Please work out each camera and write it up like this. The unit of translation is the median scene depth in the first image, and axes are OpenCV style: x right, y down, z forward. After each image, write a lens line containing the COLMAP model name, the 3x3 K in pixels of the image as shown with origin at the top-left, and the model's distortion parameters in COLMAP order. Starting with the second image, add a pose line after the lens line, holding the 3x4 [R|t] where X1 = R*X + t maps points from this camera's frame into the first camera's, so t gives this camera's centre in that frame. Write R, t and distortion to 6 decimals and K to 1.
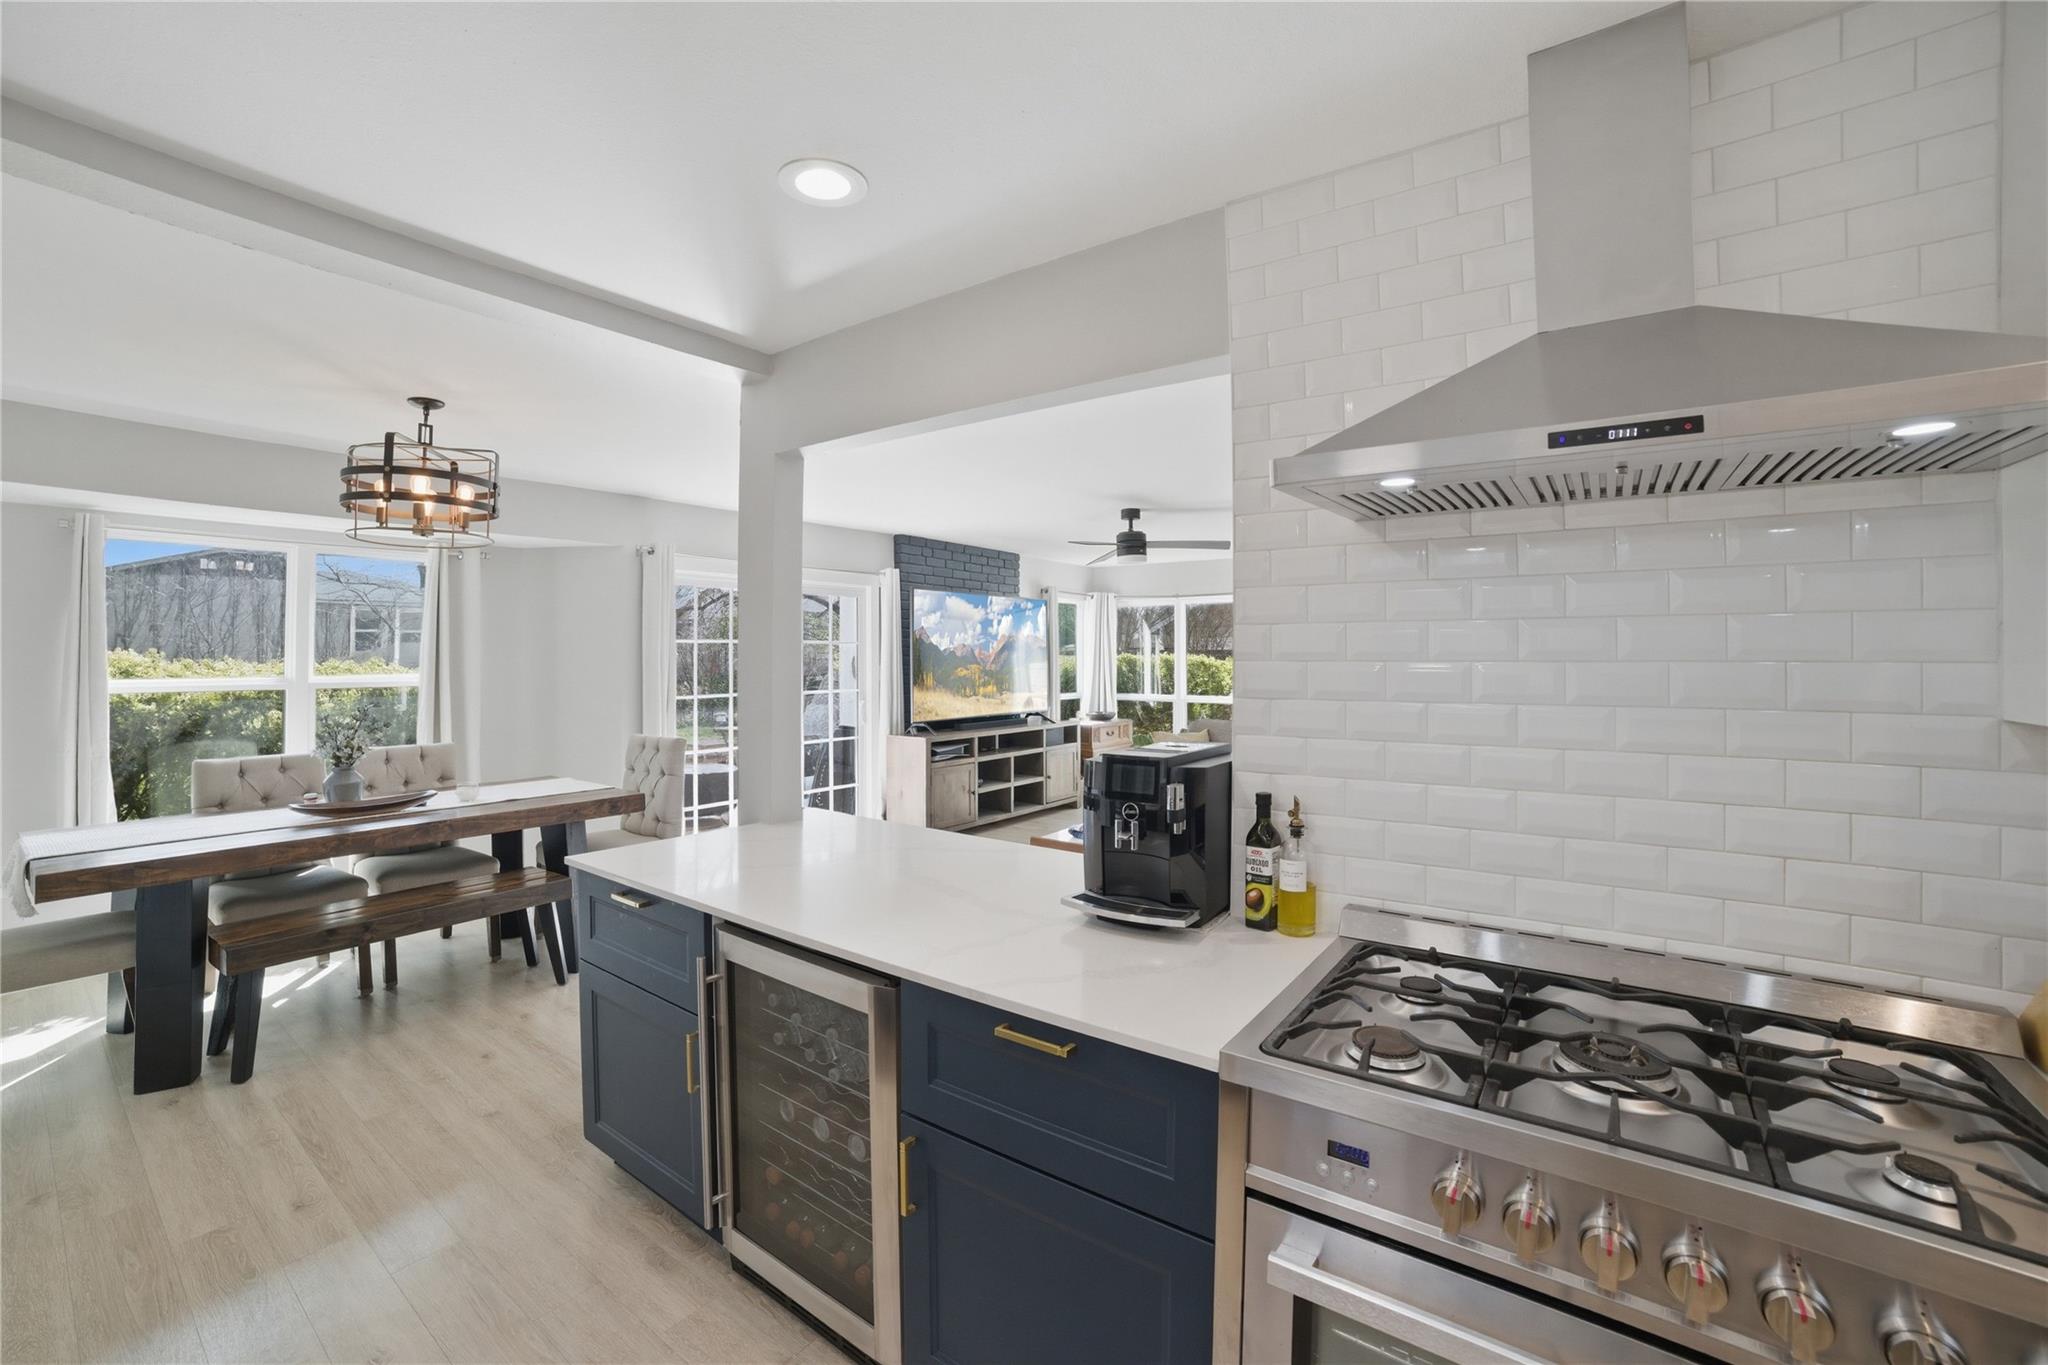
lens RADIAL K [[837.0, 0, 1023.7], [0, 837.0, 643.1], [0, 0, 1]] dist [-0.089270, 0.026314]
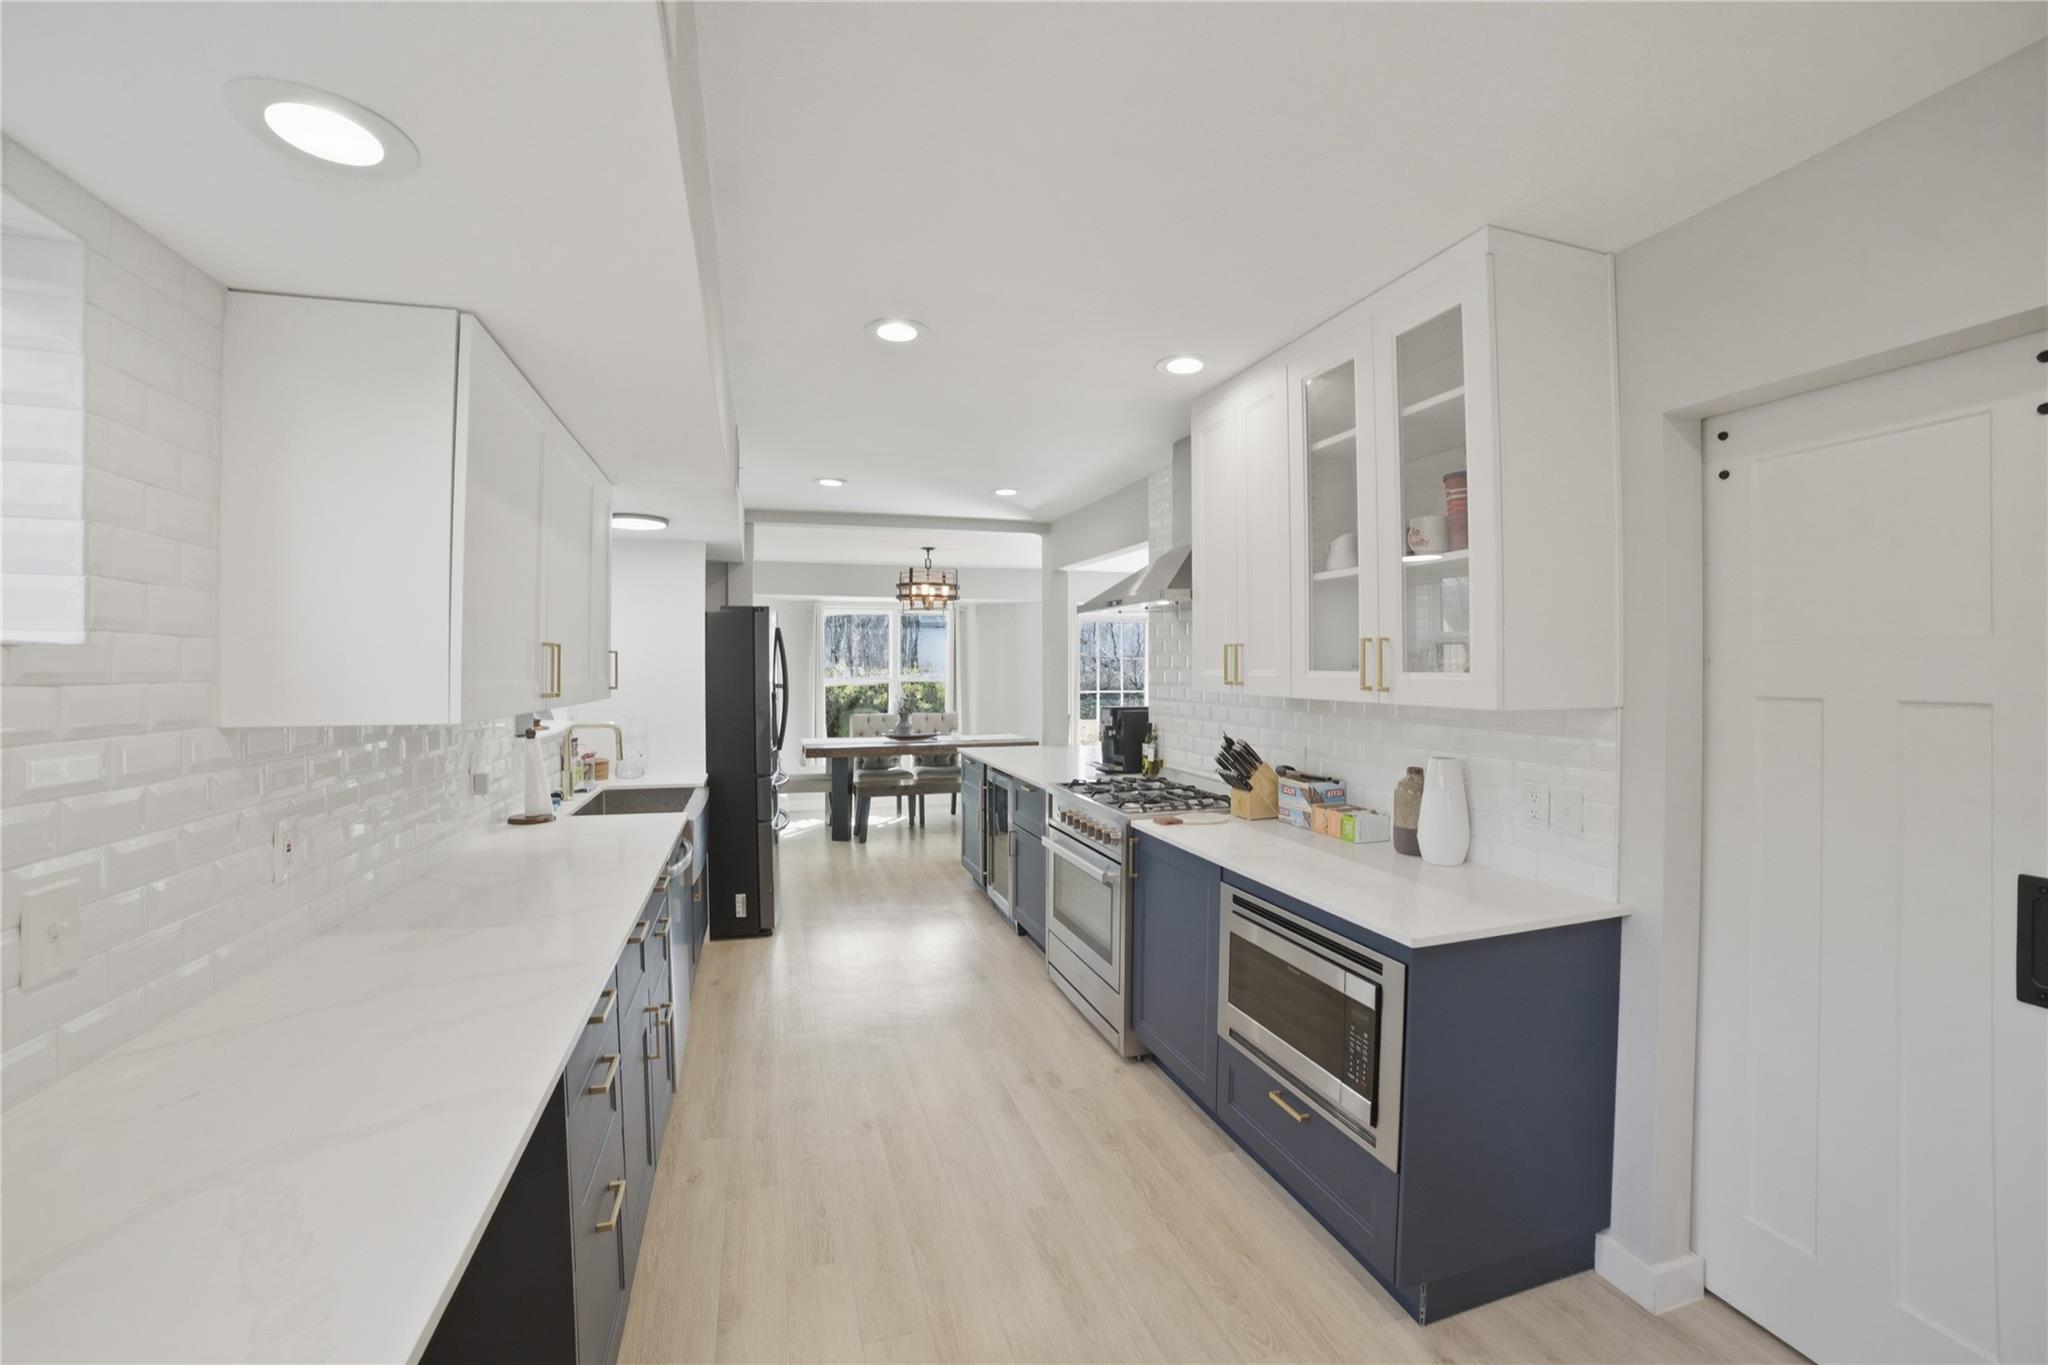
lens RADIAL K [[837.0, 0, 1023.7], [0, 837.0, 643.1], [0, 0, 1]] dist [-0.089270, 0.026314]
pose [[0.803422, -0.015993, -0.595195, 0.755827], [0.010337, 0.999863, -0.012913, -0.013017], [0.595320, 0.004222, 0.803477, -0.624019]]
